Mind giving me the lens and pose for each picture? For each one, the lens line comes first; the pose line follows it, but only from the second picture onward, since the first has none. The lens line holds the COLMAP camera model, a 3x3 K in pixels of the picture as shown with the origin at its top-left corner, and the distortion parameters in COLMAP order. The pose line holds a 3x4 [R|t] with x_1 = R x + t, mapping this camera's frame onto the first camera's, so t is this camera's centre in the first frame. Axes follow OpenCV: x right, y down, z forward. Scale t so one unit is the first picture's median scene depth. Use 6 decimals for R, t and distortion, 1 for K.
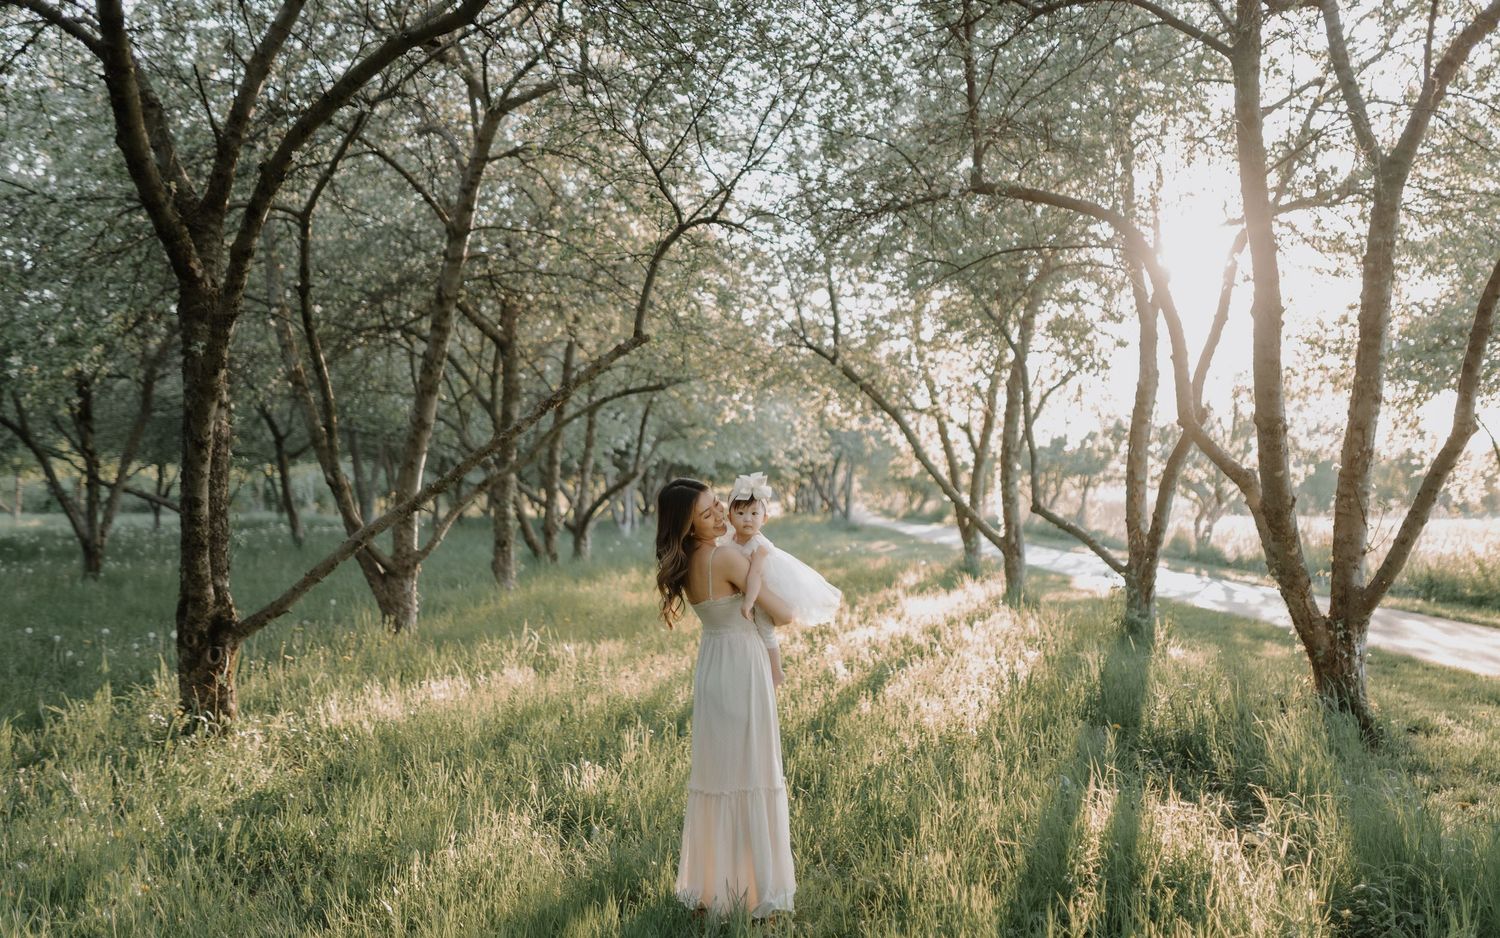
lens RADIAL K [[1486.6, 0, 820.3], [0, 1486.6, 437.0], [0, 0, 1]] dist [-0.017889, 0.000000]
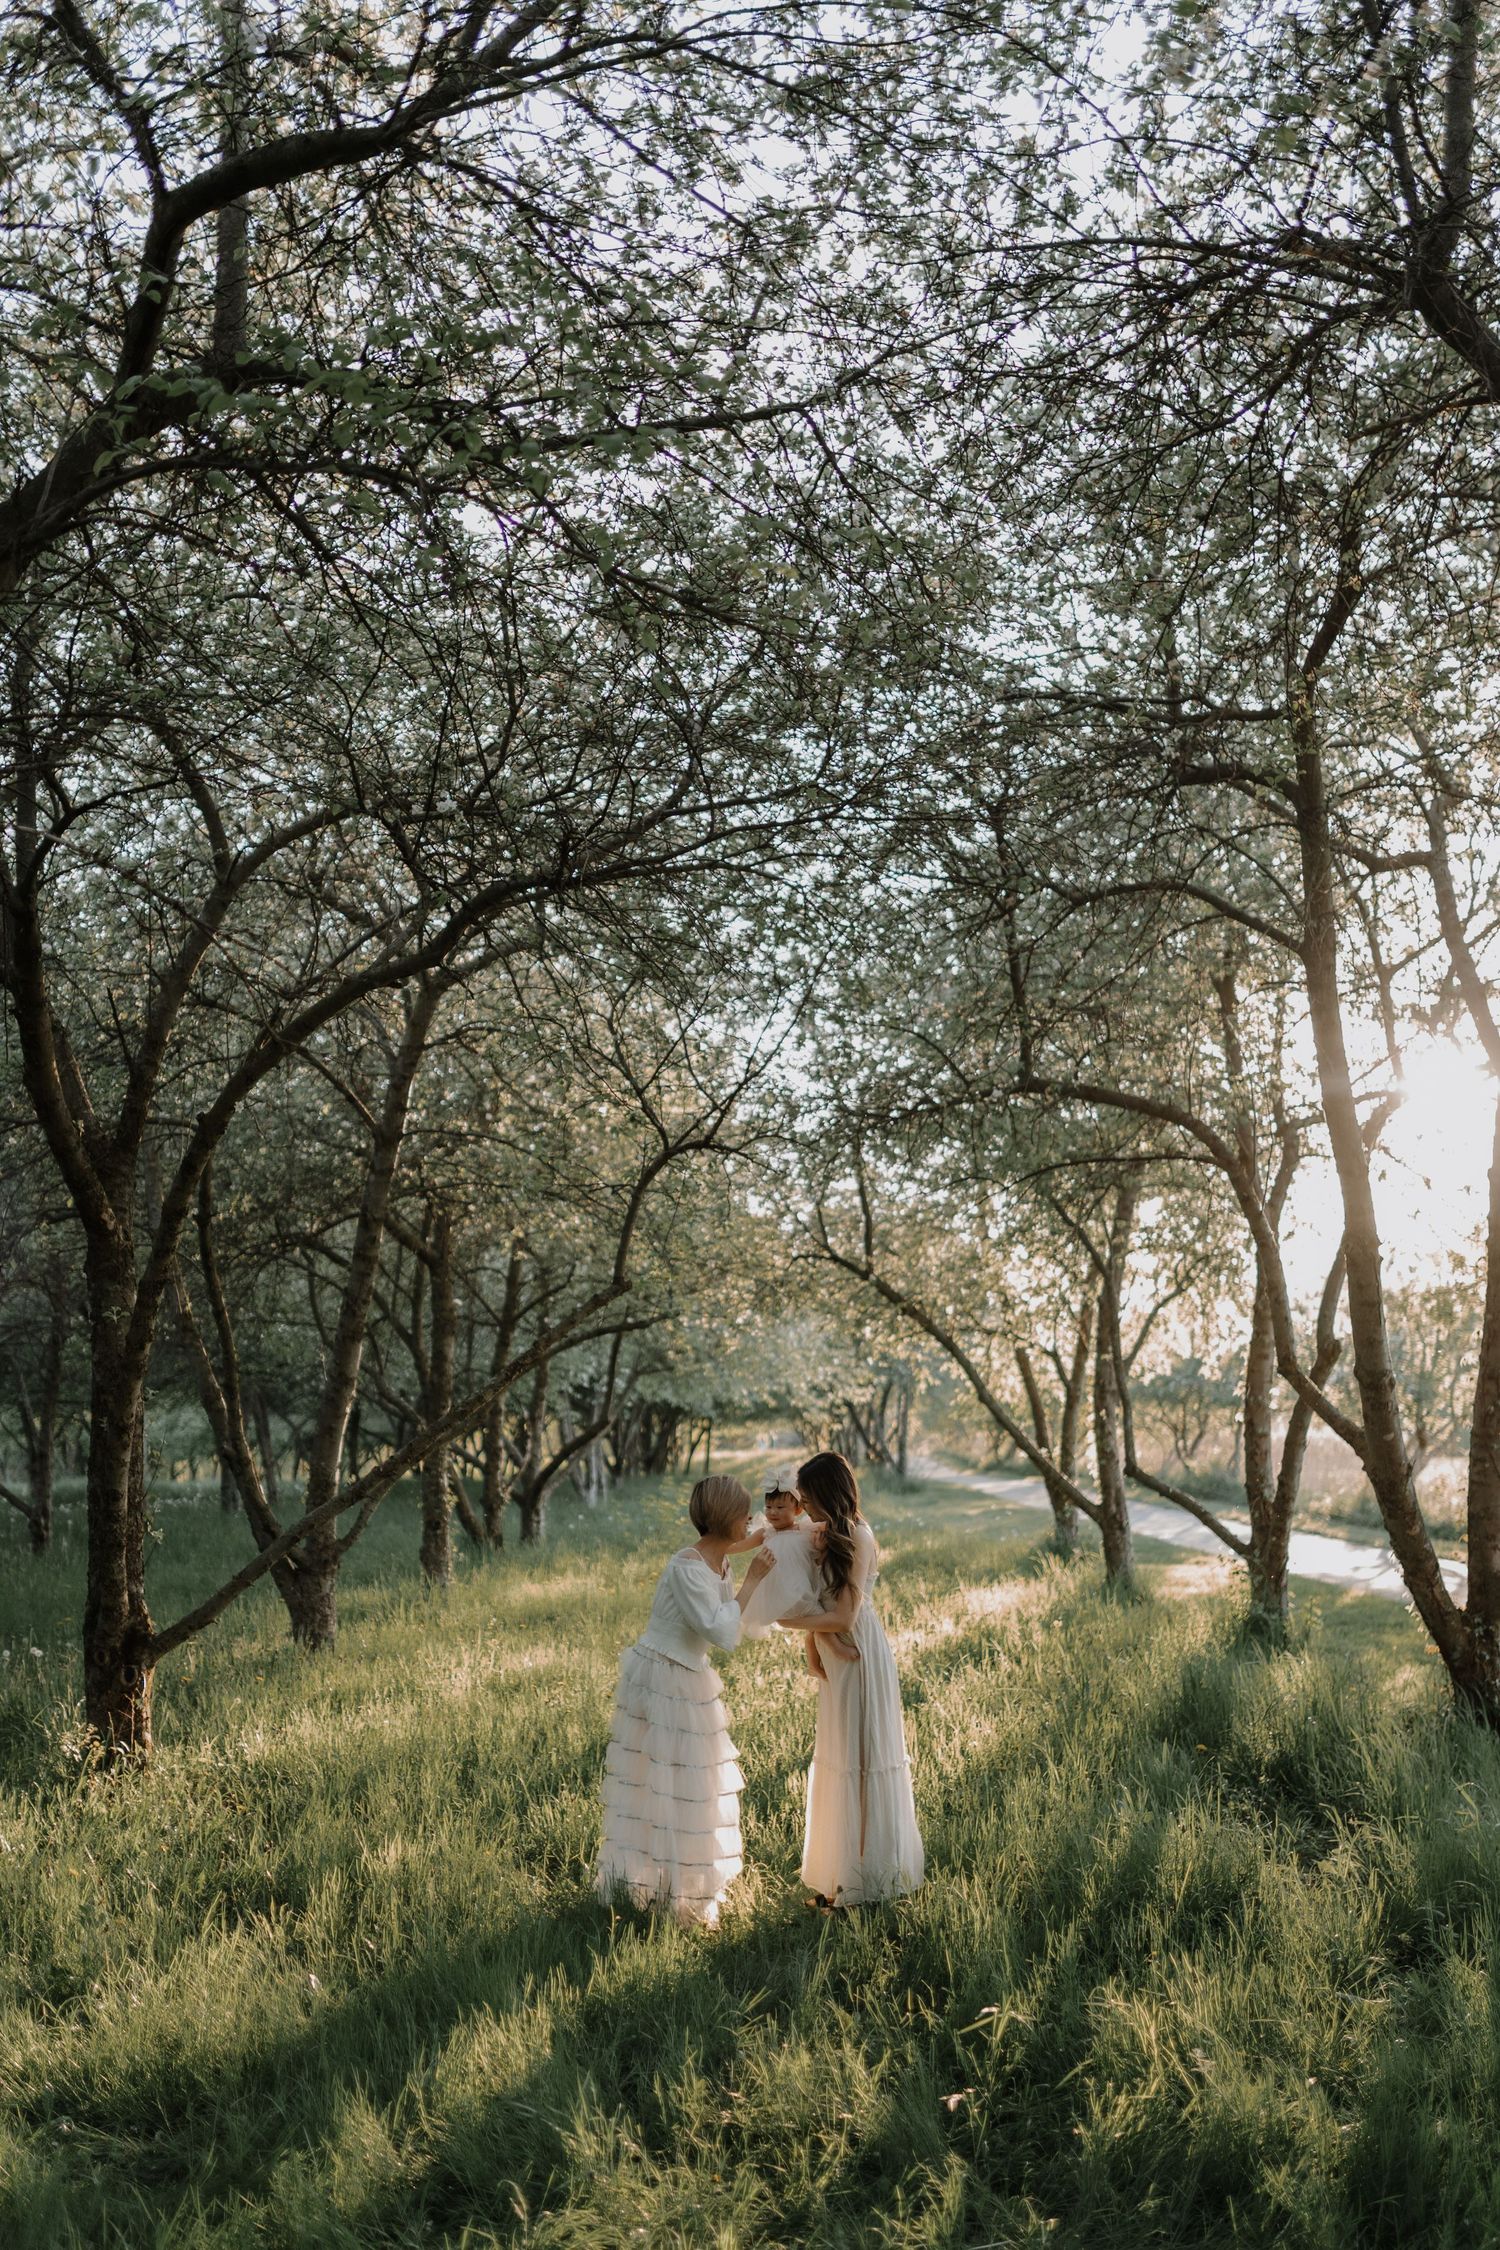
lens RADIAL K [[2353.0, 0, 763.3], [0, 2353.0, 1117.7], [0, 0, 1]] dist [-0.019651, 0.000000]
pose [[0.998594, -0.024341, -0.047082, 0.015061], [0.020125, 0.995913, -0.088047, -0.027082], [0.049033, 0.086975, 0.995003, -0.208959]]
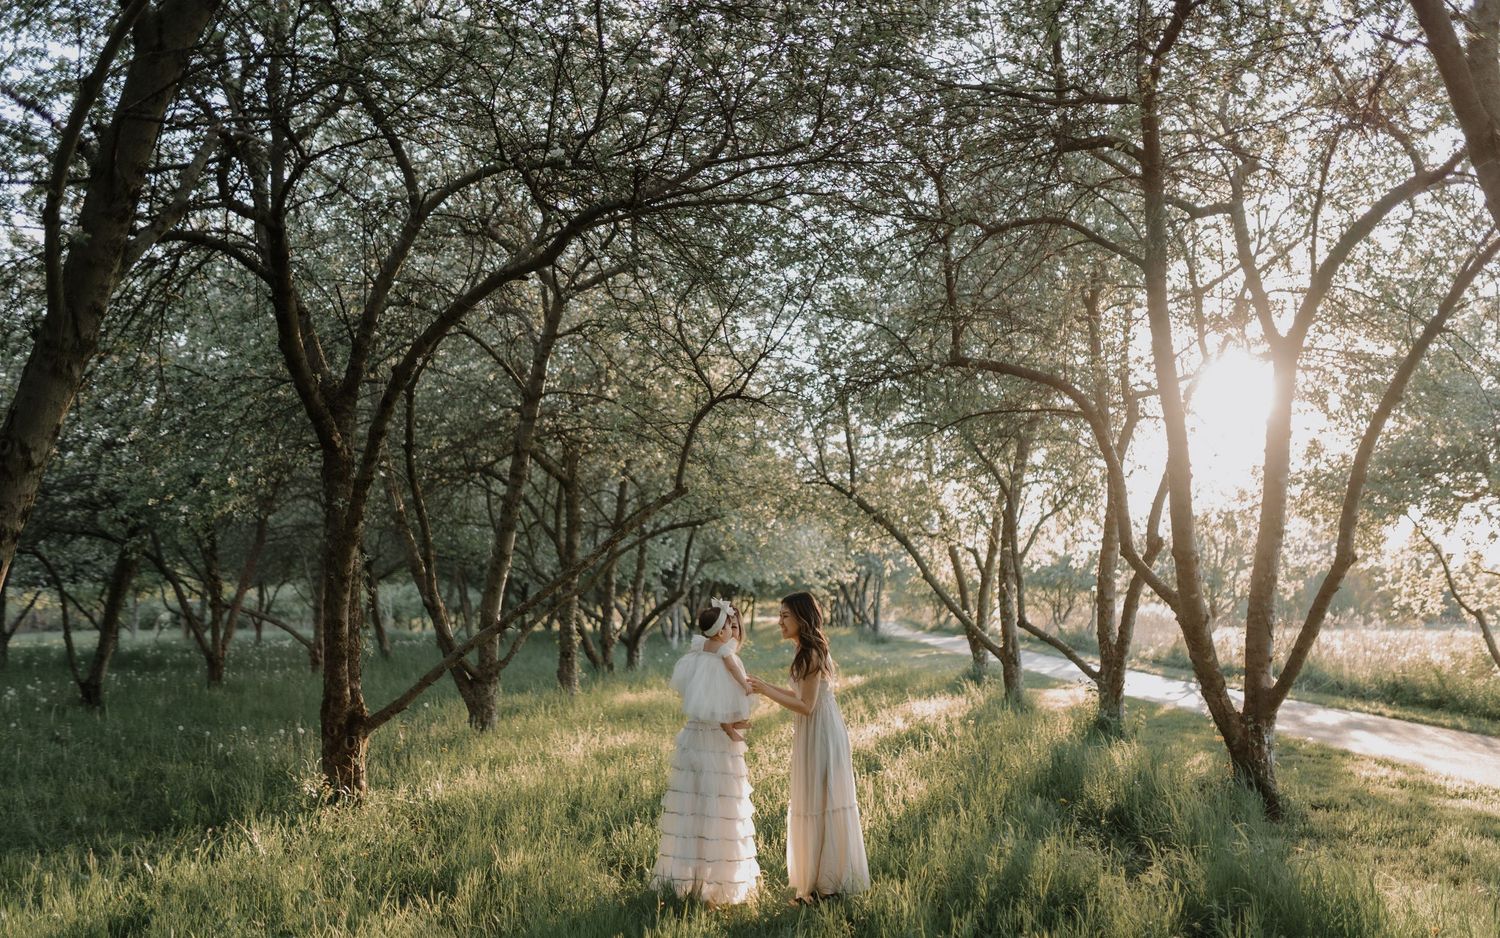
lens RADIAL K [[1486.6, 0, 776.0], [0, 1486.6, 500.1], [0, 0, 1]] dist [-0.017889, 0.000000]
pose [[0.997963, -0.009311, -0.063119, 0.024379], [0.007281, 0.999451, -0.032323, -0.010722], [0.063385, 0.031797, 0.997482, -0.157039]]
